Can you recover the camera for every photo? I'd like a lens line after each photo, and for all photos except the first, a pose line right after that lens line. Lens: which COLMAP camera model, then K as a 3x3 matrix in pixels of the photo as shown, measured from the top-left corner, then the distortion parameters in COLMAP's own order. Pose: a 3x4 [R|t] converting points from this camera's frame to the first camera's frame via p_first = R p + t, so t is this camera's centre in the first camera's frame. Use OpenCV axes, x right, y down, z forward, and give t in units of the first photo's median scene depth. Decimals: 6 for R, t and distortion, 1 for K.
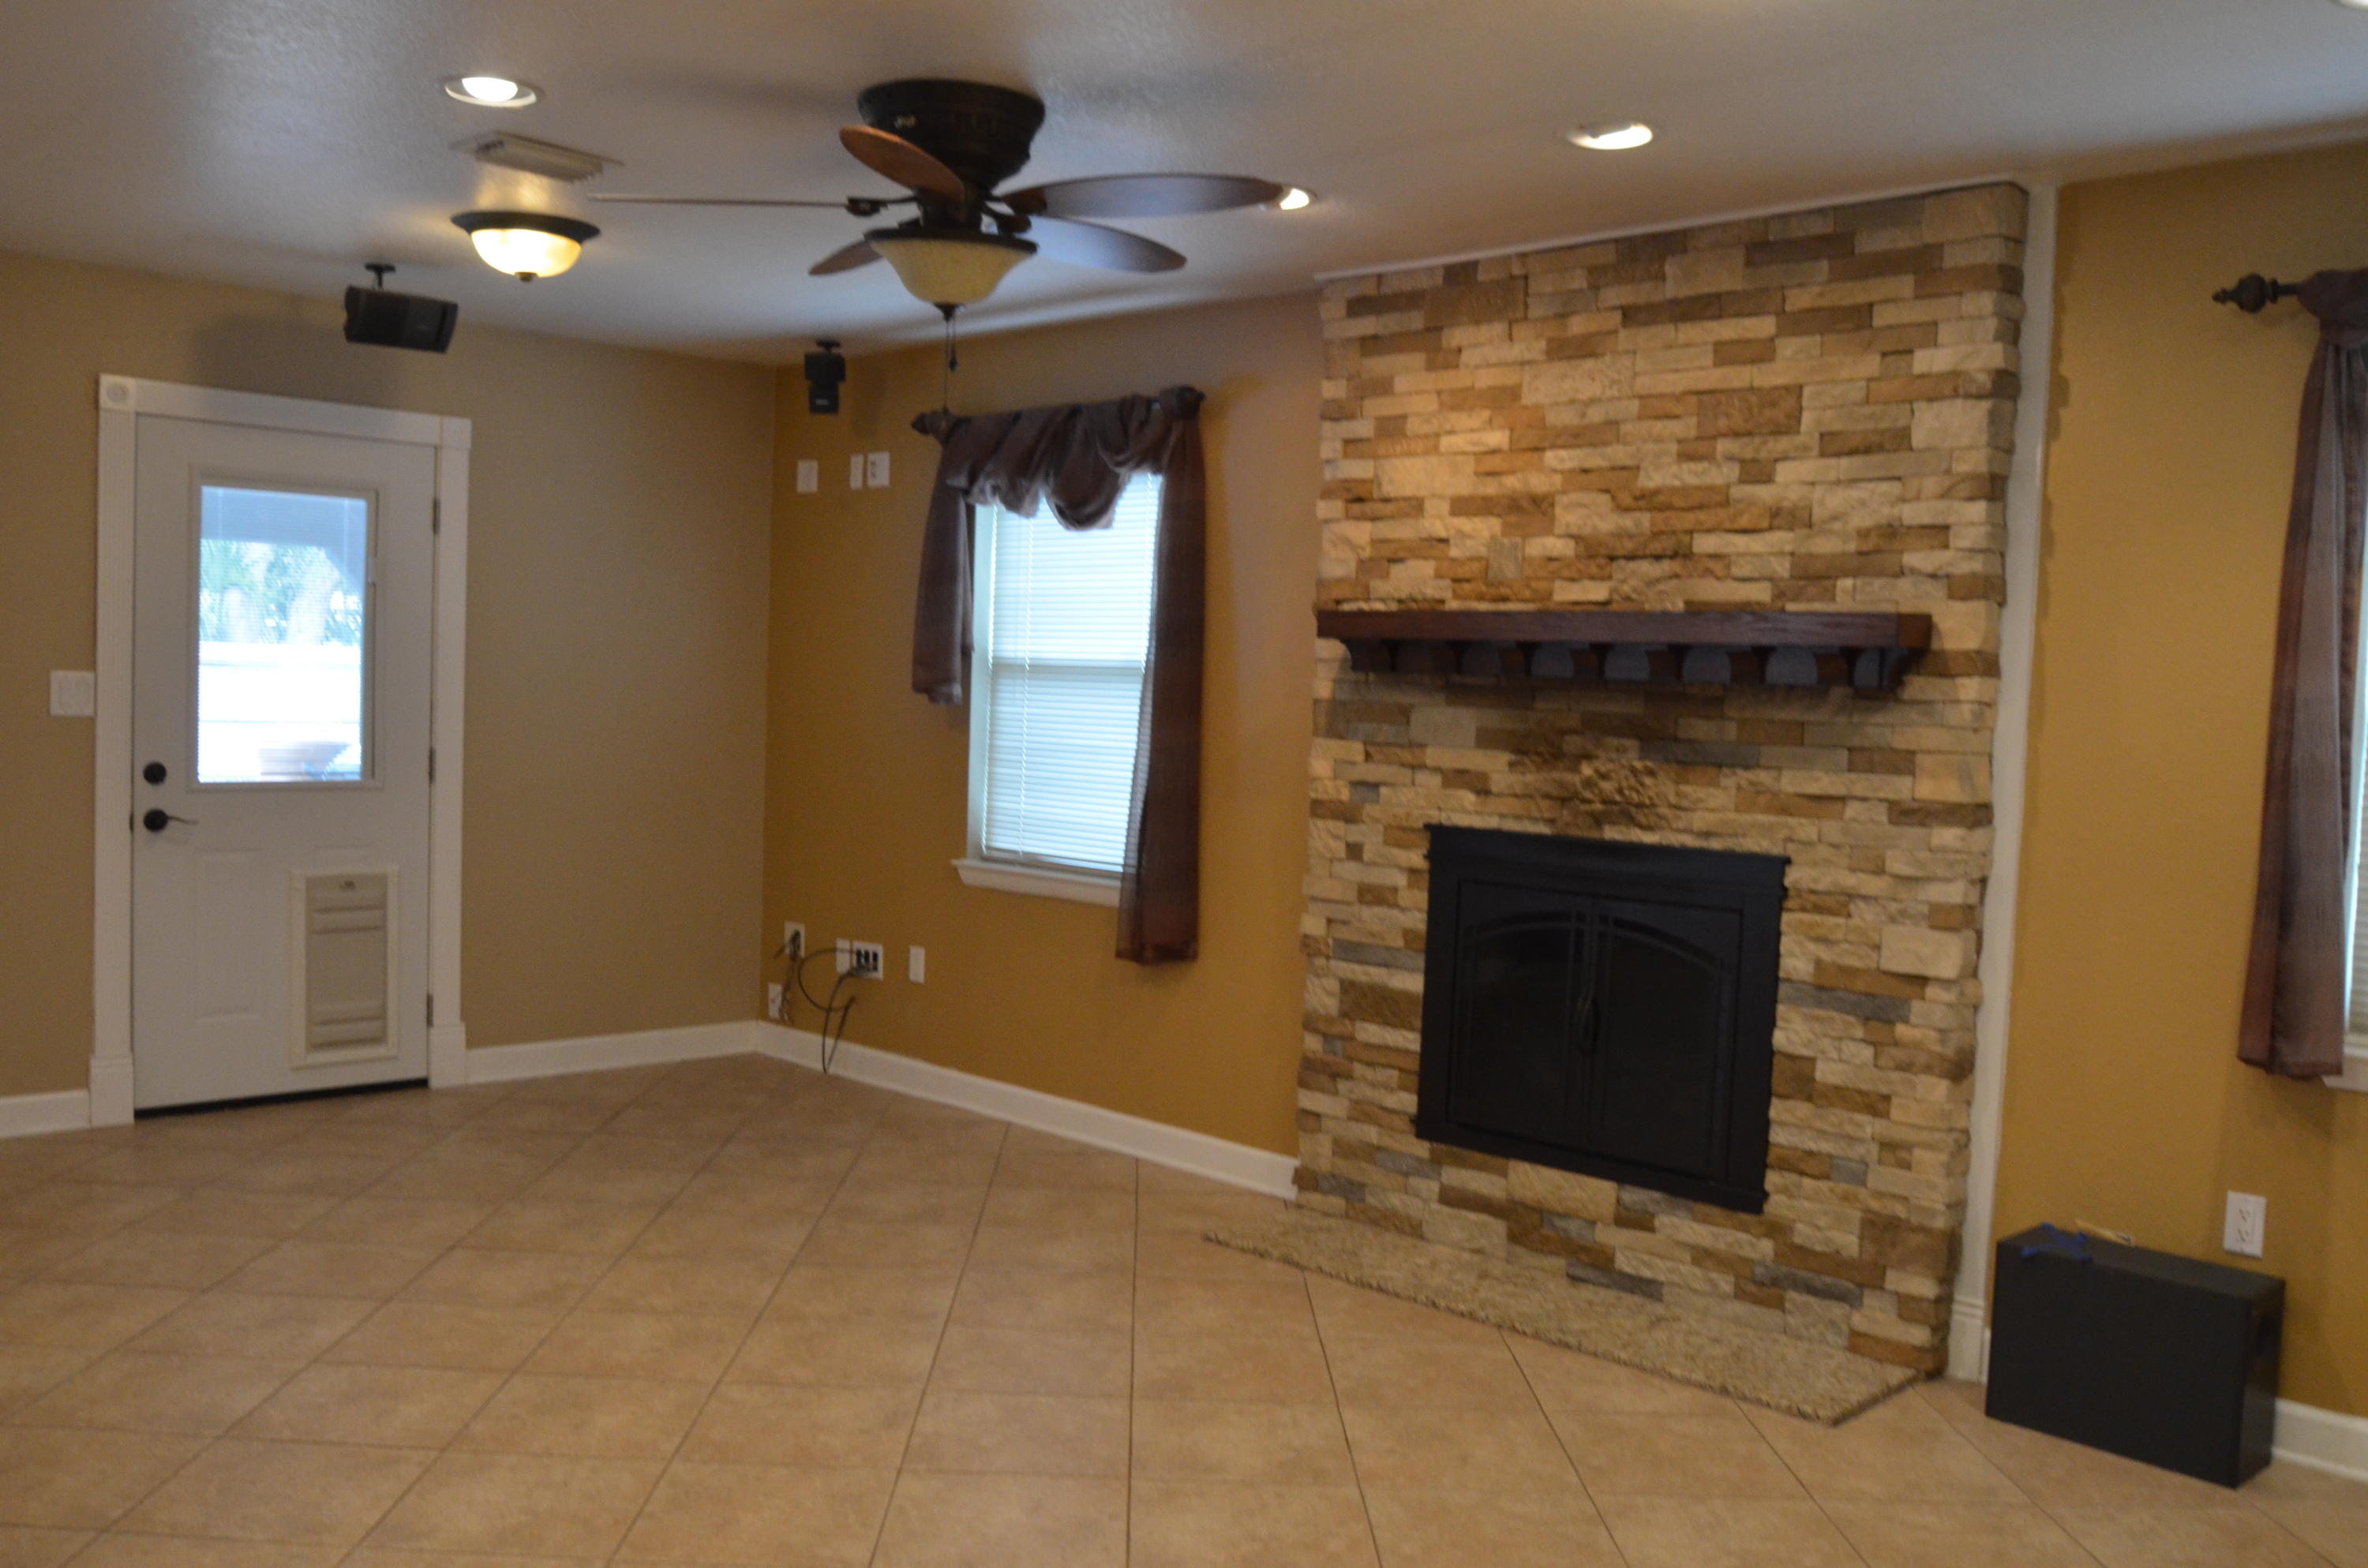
lens RADIAL K [[2042.9, 0, 1182.7], [0, 2042.9, 792.3], [0, 0, 1]] dist [-0.050752, -0.003130]
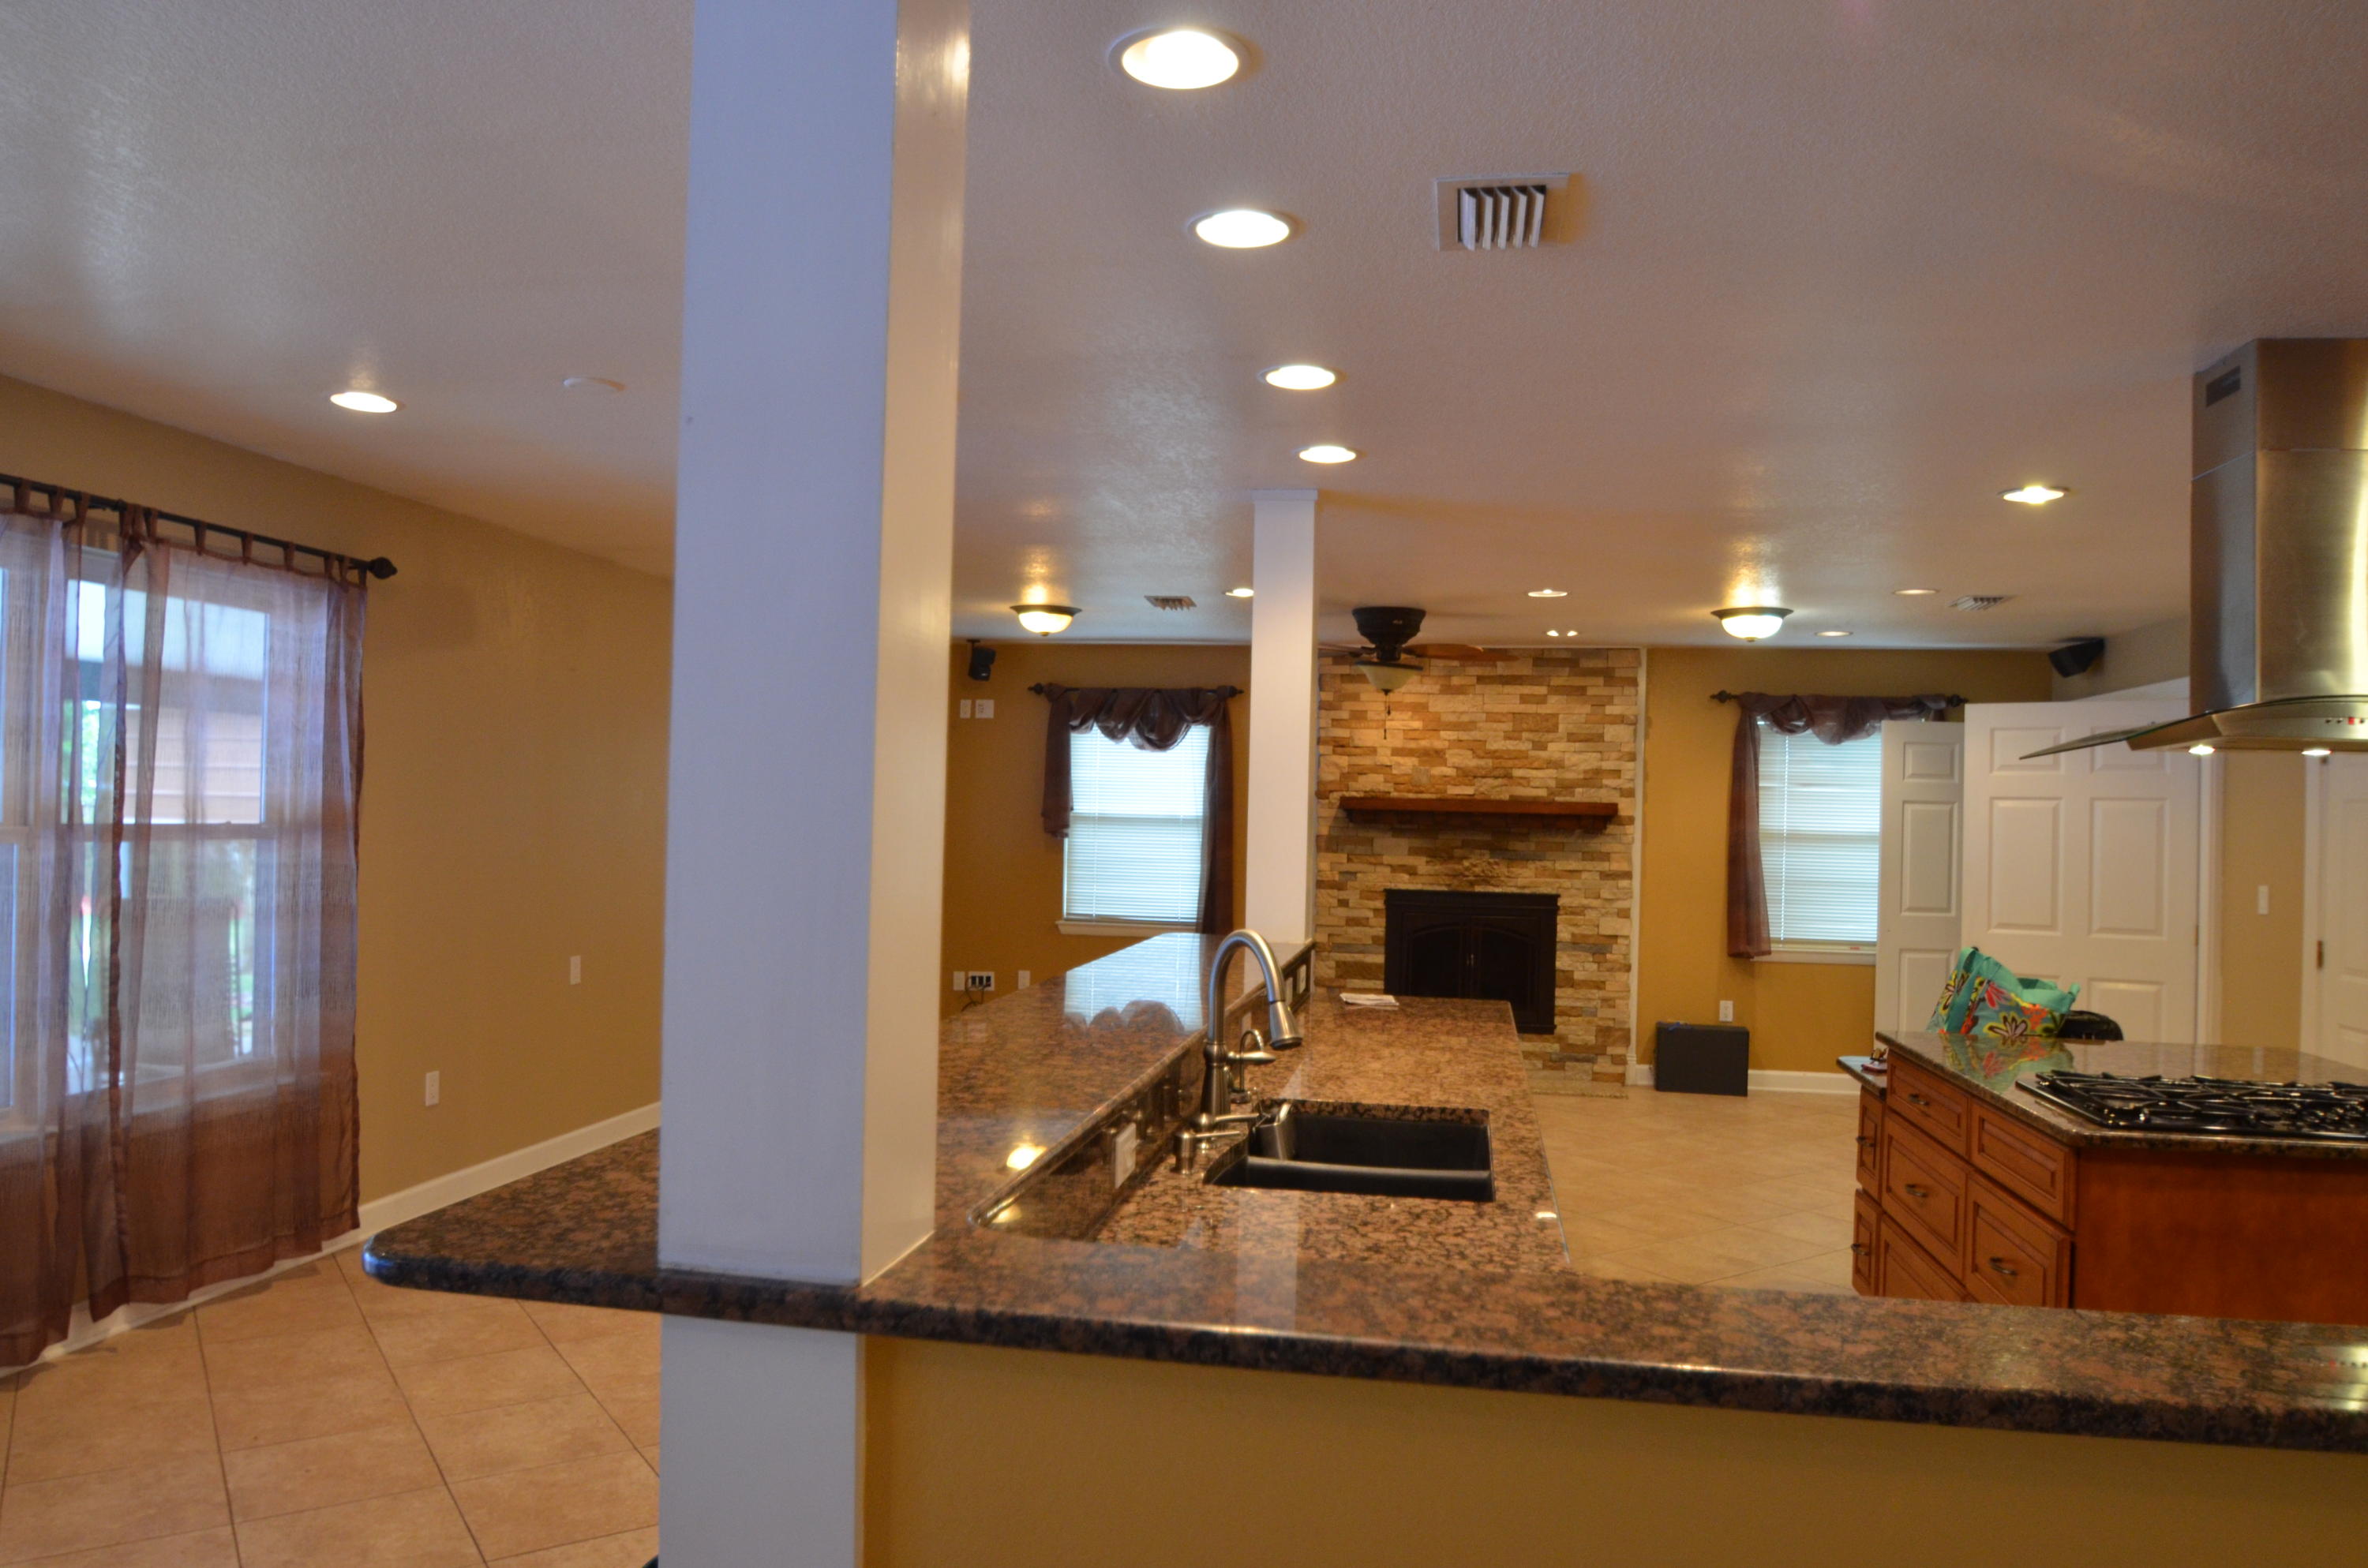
lens RADIAL K [[1597.6, 0, 1183.8], [0, 1597.6, 786.6], [0, 0, 1]] dist [-0.021316, -0.000157]
pose [[0.815621, -0.008612, 0.578522, -1.232924], [0.035329, 0.998765, -0.034939, -0.049914], [-0.577507, 0.048936, 0.814918, -0.381700]]
